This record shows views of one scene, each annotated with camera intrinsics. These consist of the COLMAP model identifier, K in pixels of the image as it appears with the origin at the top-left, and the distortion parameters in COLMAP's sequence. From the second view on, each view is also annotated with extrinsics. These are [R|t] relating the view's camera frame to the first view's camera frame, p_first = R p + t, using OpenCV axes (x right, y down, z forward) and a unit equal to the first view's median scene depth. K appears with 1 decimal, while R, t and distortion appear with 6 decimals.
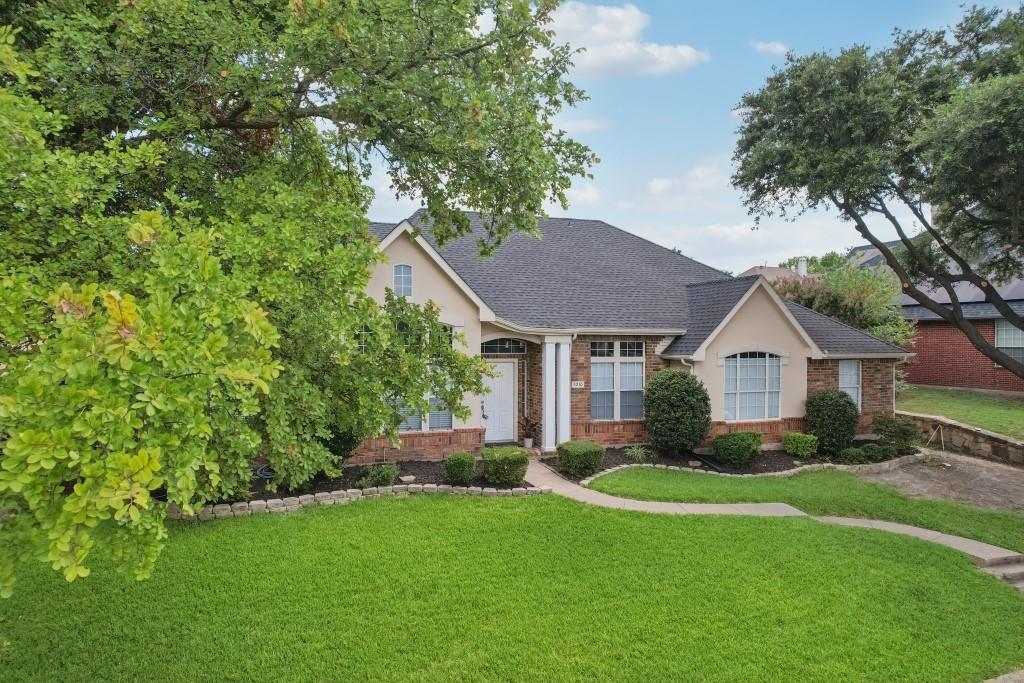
lens RADIAL K [[656.7, 0, 512.0], [0, 656.7, 341.5], [0, 0, 1]] dist [-0.063324, 0.049365]
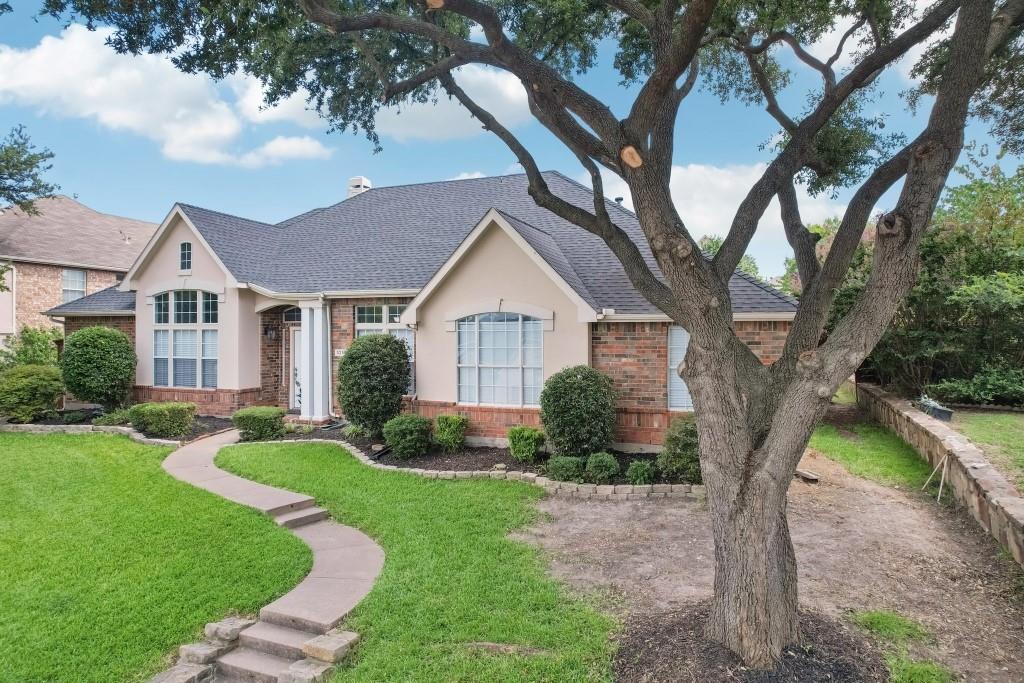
lens RADIAL K [[656.7, 0, 512.0], [0, 656.7, 341.5], [0, 0, 1]] dist [-0.063324, 0.049365]
pose [[0.753393, 0.000649, -0.657570, 0.916794], [-0.003561, 0.999989, -0.003093, 0.053052], [0.657561, 0.004672, 0.753387, 0.469938]]
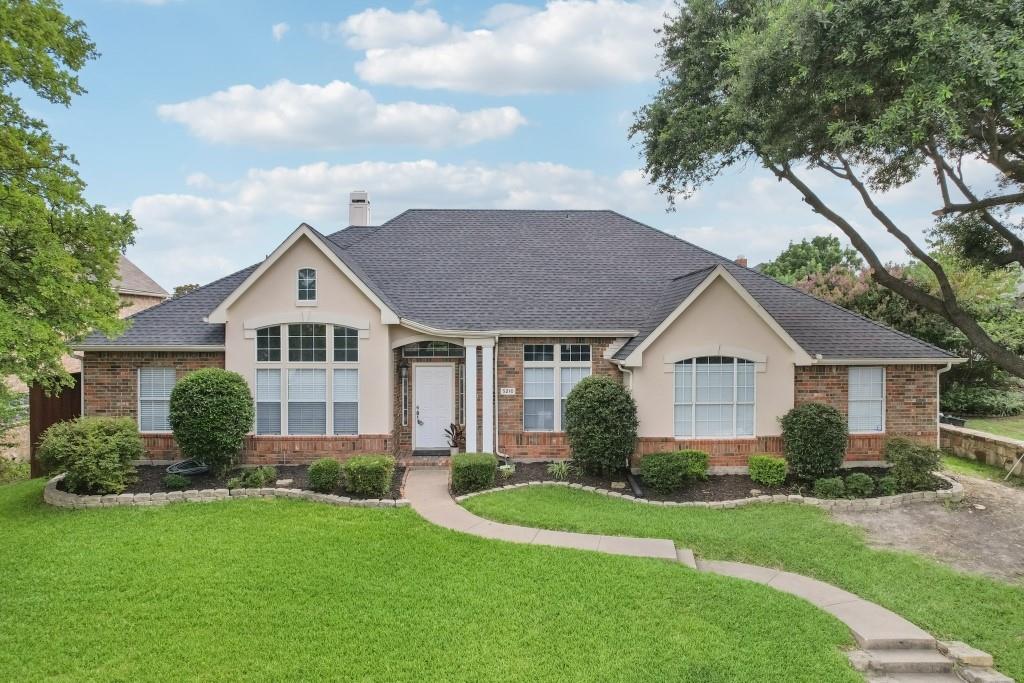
lens RADIAL K [[667.4, 0, 512.0], [0, 667.4, 341.5], [0, 0, 1]] dist [-0.061704, 0.045906]
pose [[0.955679, -0.003152, -0.294394, 0.390679], [0.002688, 0.999994, -0.001980, -0.002258], [0.294398, 0.001101, 0.955682, 0.110443]]
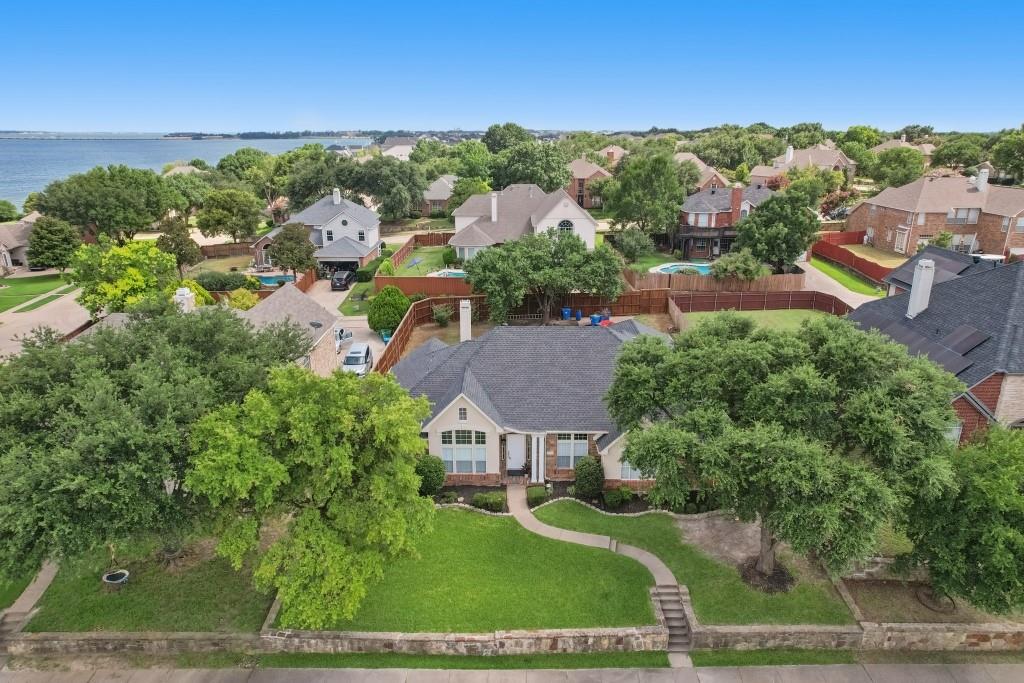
lens RADIAL K [[667.4, 0, 512.0], [0, 667.4, 341.5], [0, 0, 1]] dist [-0.061704, 0.045906]
pose [[0.943111, 0.100656, -0.316875, 0.635721], [0.000987, 0.952220, 0.305413, -0.940105], [0.332476, -0.288351, 0.897950, -0.859664]]
